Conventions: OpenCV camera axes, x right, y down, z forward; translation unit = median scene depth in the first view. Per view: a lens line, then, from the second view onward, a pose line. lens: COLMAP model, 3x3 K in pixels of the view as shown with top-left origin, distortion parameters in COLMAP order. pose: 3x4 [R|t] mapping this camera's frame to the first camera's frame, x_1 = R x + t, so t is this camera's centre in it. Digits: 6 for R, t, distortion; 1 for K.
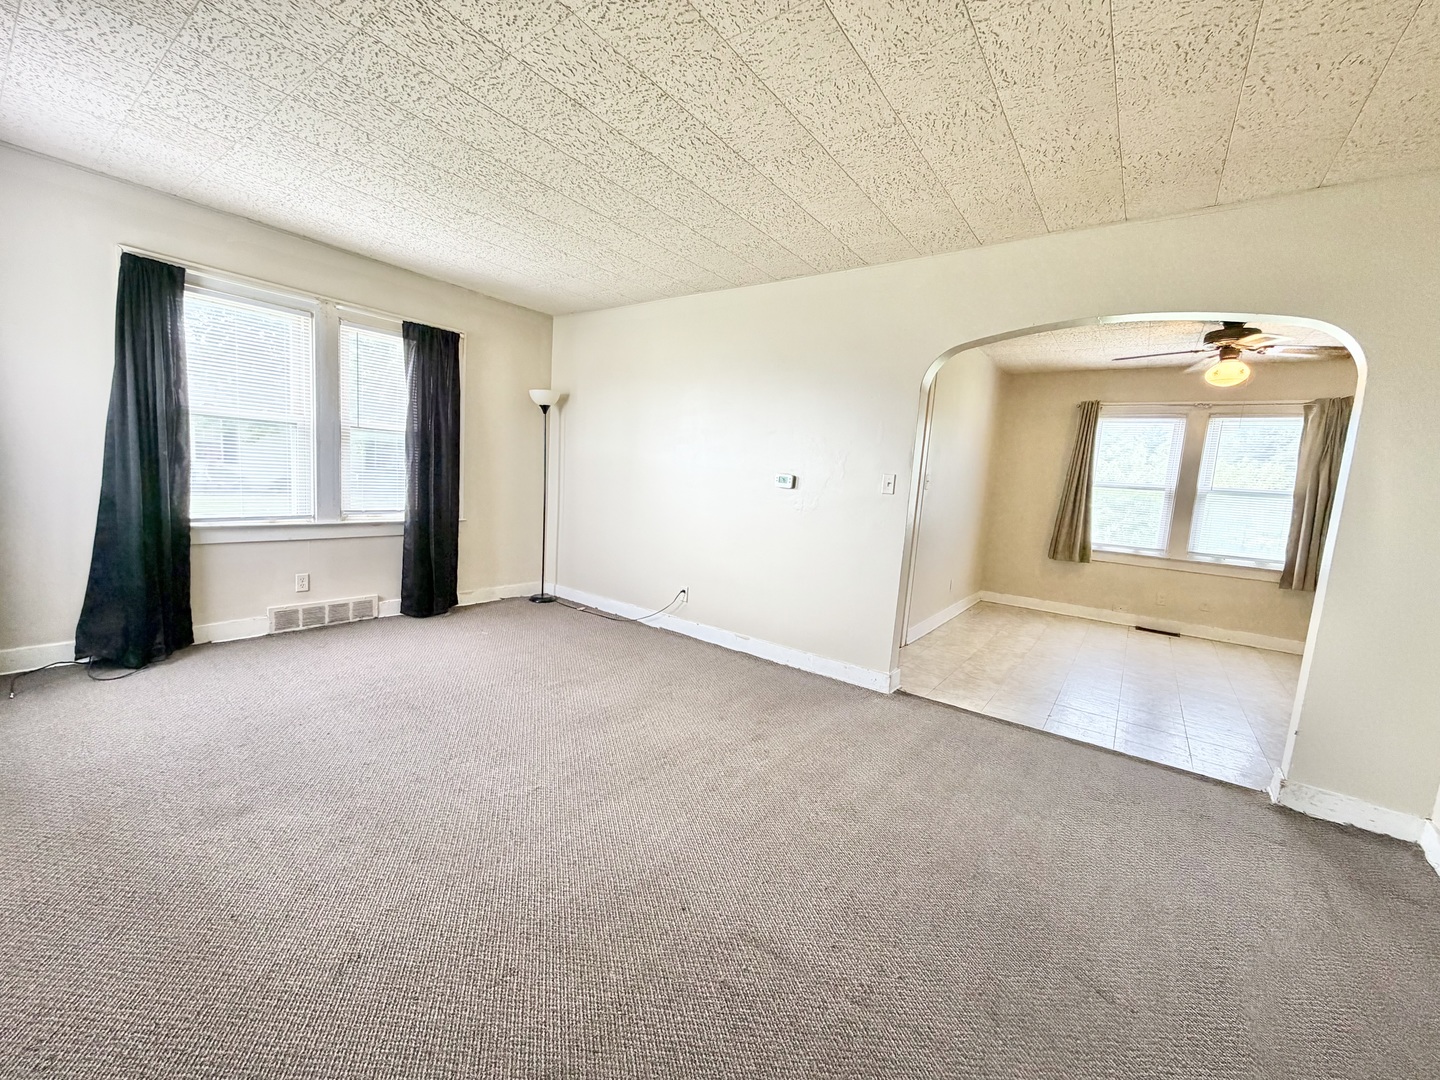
lens RADIAL K [[575.8, 0, 725.6], [0, 575.8, 538.5], [0, 0, 1]] dist [-0.000372, -0.000108]
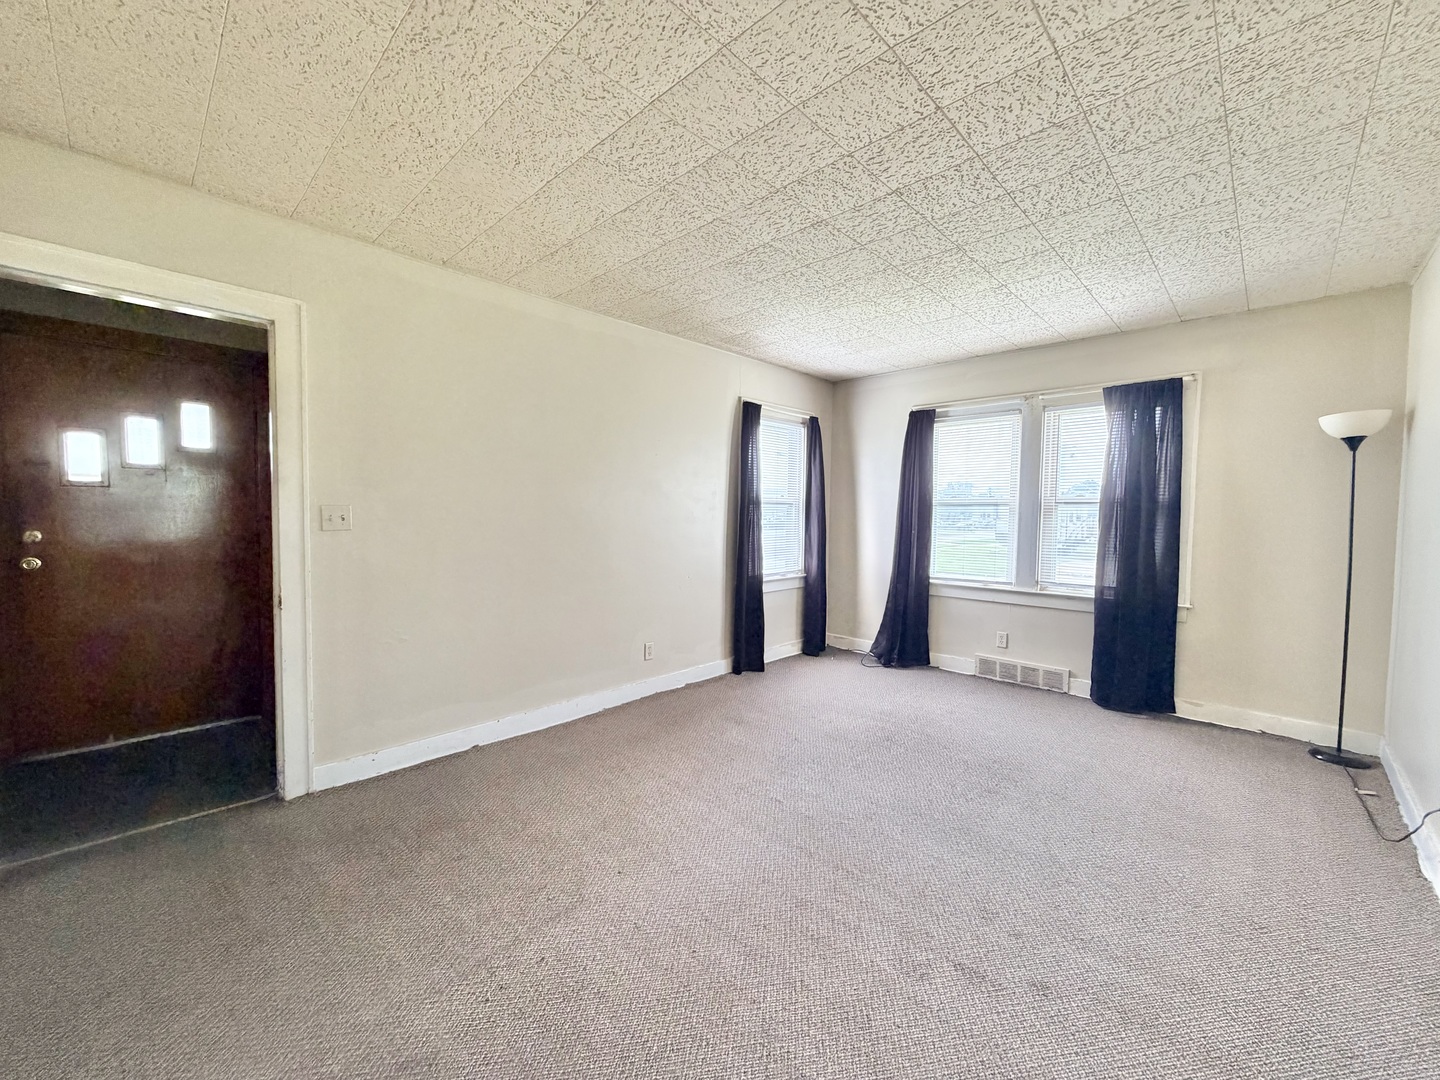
lens RADIAL K [[575.8, 0, 706.7], [0, 575.8, 542.7], [0, 0, 1]] dist [-0.000372, -0.000108]
pose [[-0.147845, -0.016541, -0.988872, 0.489904], [-0.127172, 0.991878, 0.002422, -0.043439], [0.980800, 0.126115, -0.148748, 0.543907]]
